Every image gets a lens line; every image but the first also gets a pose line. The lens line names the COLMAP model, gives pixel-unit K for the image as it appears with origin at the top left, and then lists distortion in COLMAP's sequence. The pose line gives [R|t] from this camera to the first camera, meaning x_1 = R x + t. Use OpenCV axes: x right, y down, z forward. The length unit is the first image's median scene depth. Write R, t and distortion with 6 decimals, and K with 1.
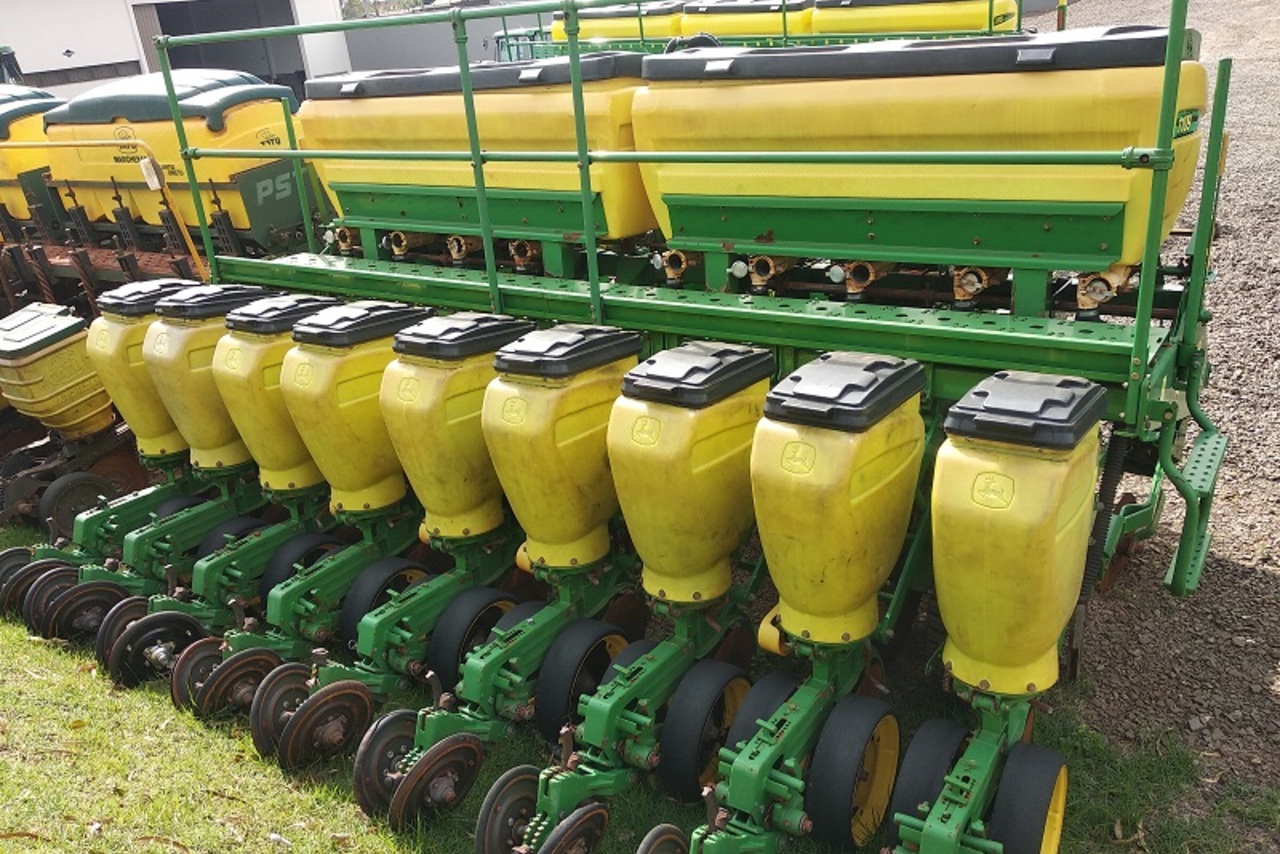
lens RADIAL K [[985.5, 0, 640.0], [0, 985.5, 427.0], [0, 0, 1]] dist [0.056068, -0.076123]
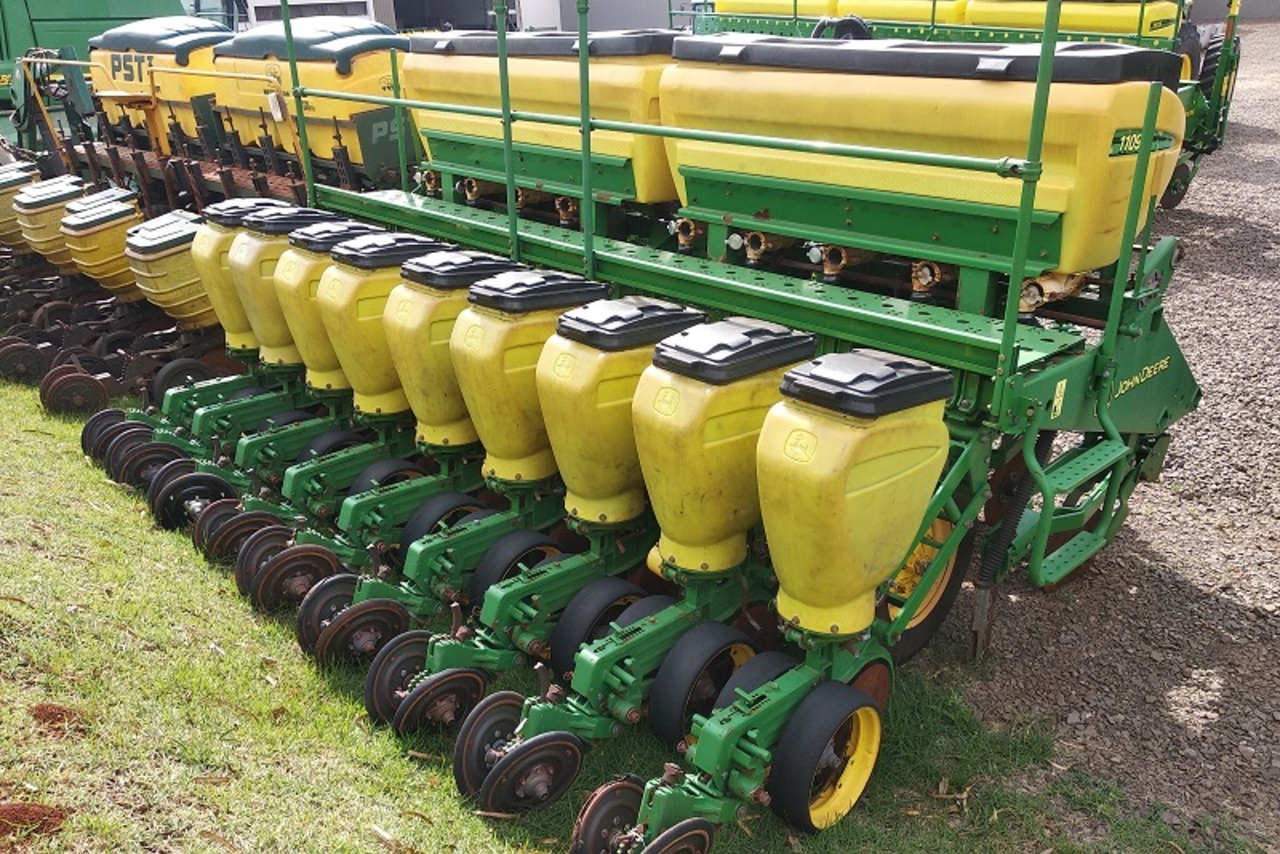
lens RADIAL K [[985.5, 0, 640.0], [0, 985.5, 427.0], [0, 0, 1]] dist [0.056068, -0.076123]
pose [[0.977489, 0.138342, -0.159300, 0.194583], [-0.133892, 0.990252, 0.038392, 0.012974], [0.163059, -0.016199, 0.986483, -0.083692]]
